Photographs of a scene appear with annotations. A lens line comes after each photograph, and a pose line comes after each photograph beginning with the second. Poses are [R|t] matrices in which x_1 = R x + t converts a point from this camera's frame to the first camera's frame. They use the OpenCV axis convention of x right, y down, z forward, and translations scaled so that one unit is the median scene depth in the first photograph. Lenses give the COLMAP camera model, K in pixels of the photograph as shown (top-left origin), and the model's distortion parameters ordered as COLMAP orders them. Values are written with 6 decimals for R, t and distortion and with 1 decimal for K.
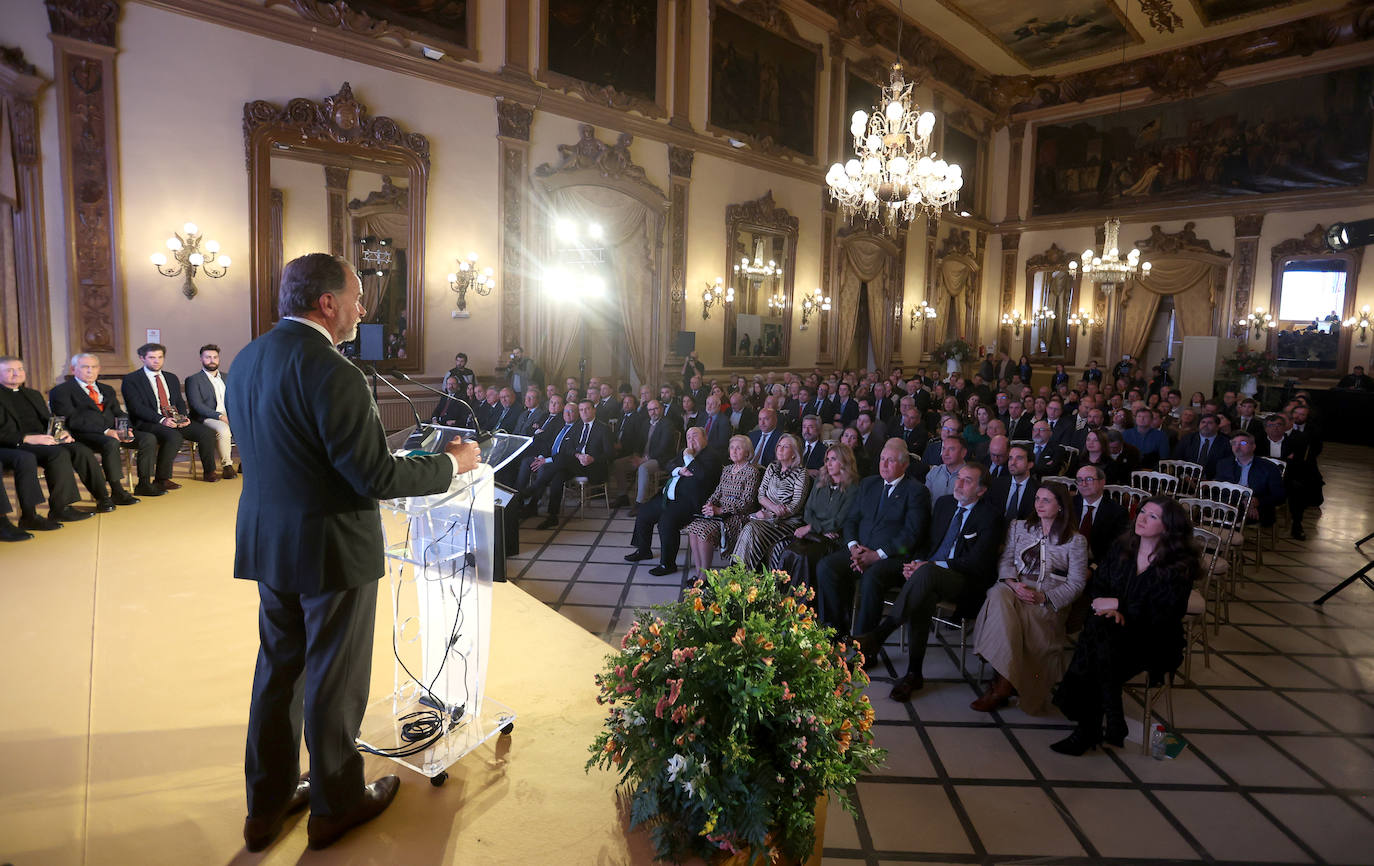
lens RADIAL K [[652.8, 0, 704.3], [0, 652.8, 389.7], [0, 0, 1]] dist [-0.015715, 0.000958]
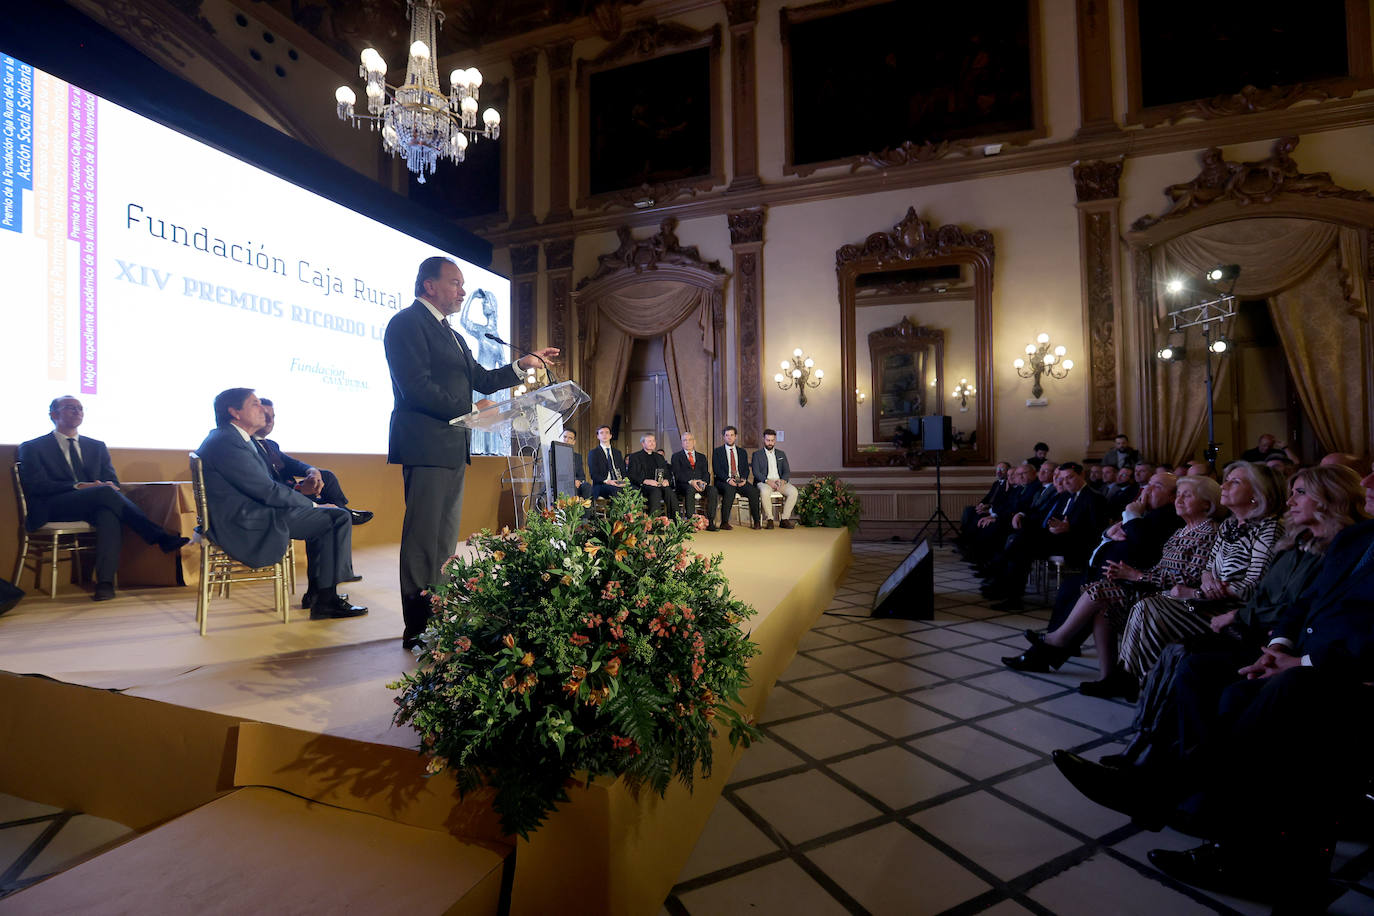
lens RADIAL K [[624.1, 0, 687.0], [0, 624.1, 458.0], [0, 0, 1]] dist [-0.051288, 0.017255]
pose [[0.477368, -0.044934, -0.877554, 0.085660], [-0.049250, 0.995754, -0.077777, 0.031226], [0.877322, 0.080348, 0.473128, 0.080683]]
